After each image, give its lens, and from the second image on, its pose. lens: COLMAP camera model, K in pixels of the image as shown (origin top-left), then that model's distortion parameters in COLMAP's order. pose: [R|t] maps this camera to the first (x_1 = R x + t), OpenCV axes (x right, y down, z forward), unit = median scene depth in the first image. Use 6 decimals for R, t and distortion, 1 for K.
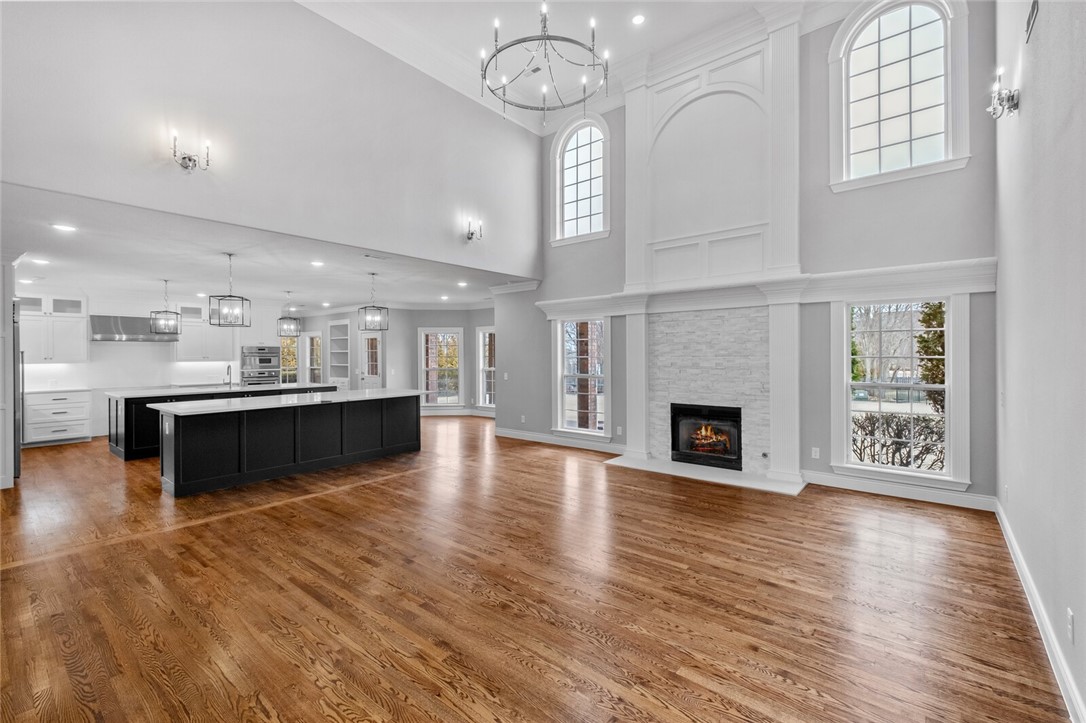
lens RADIAL K [[469.2, 0, 544.6], [0, 469.2, 353.3], [0, 0, 1]] dist [0.008767, -0.000610]
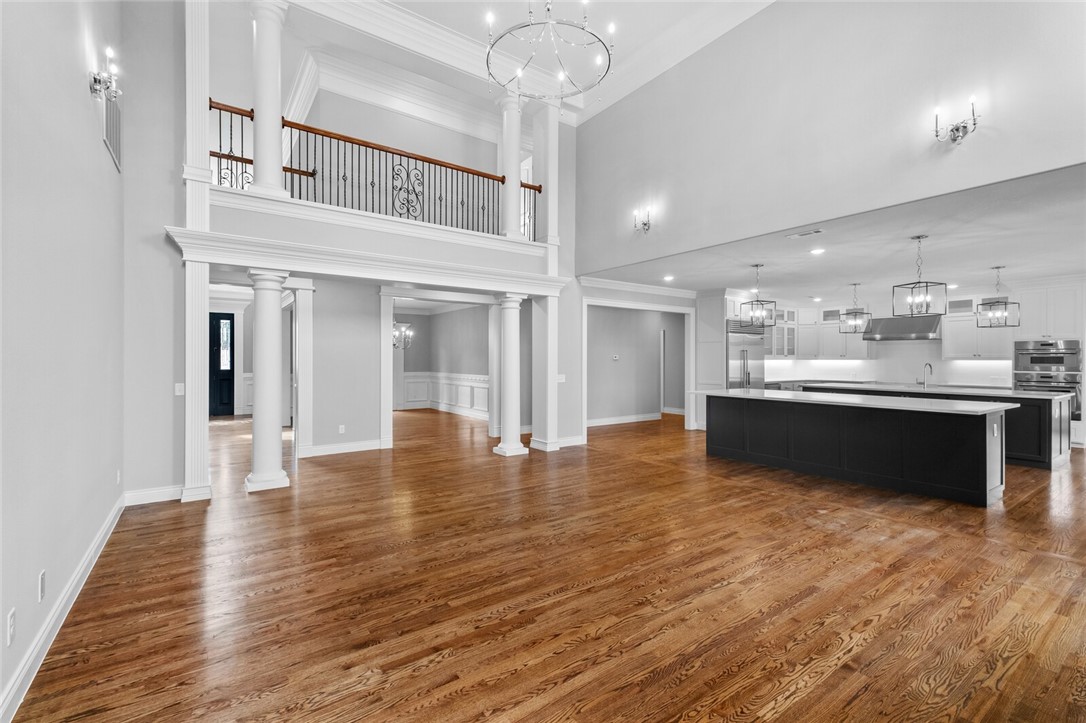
lens RADIAL K [[477.3, 0, 543.3], [0, 477.3, 358.1], [0, 0, 1]] dist [0.009507, -0.000509]
pose [[-0.257406, 0.007548, -0.966274, 0.611351], [0.001980, 0.999972, 0.007284, 0.011740], [0.966301, -0.000038, -0.257414, 0.788261]]
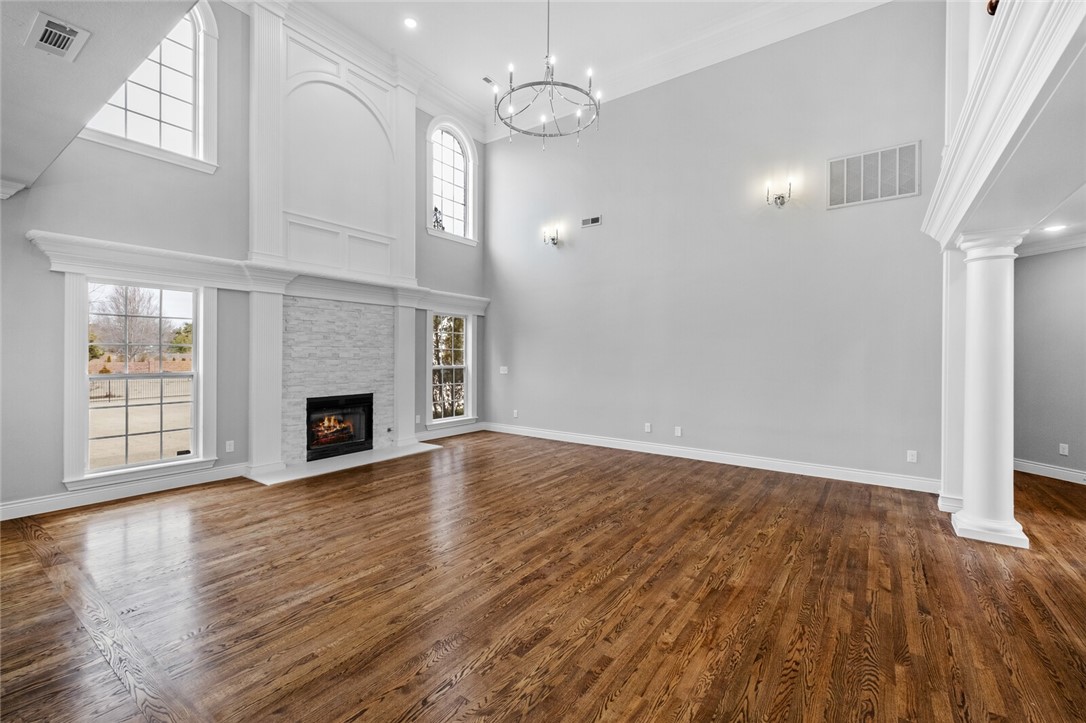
lens RADIAL K [[469.2, 0, 544.6], [0, 469.2, 353.3], [0, 0, 1]] dist [0.008767, -0.000610]
pose [[-0.073247, 0.003973, 0.997306, -0.752543], [-0.008030, 0.999957, -0.004573, 0.022827], [-0.997282, -0.008343, -0.073212, 0.688987]]
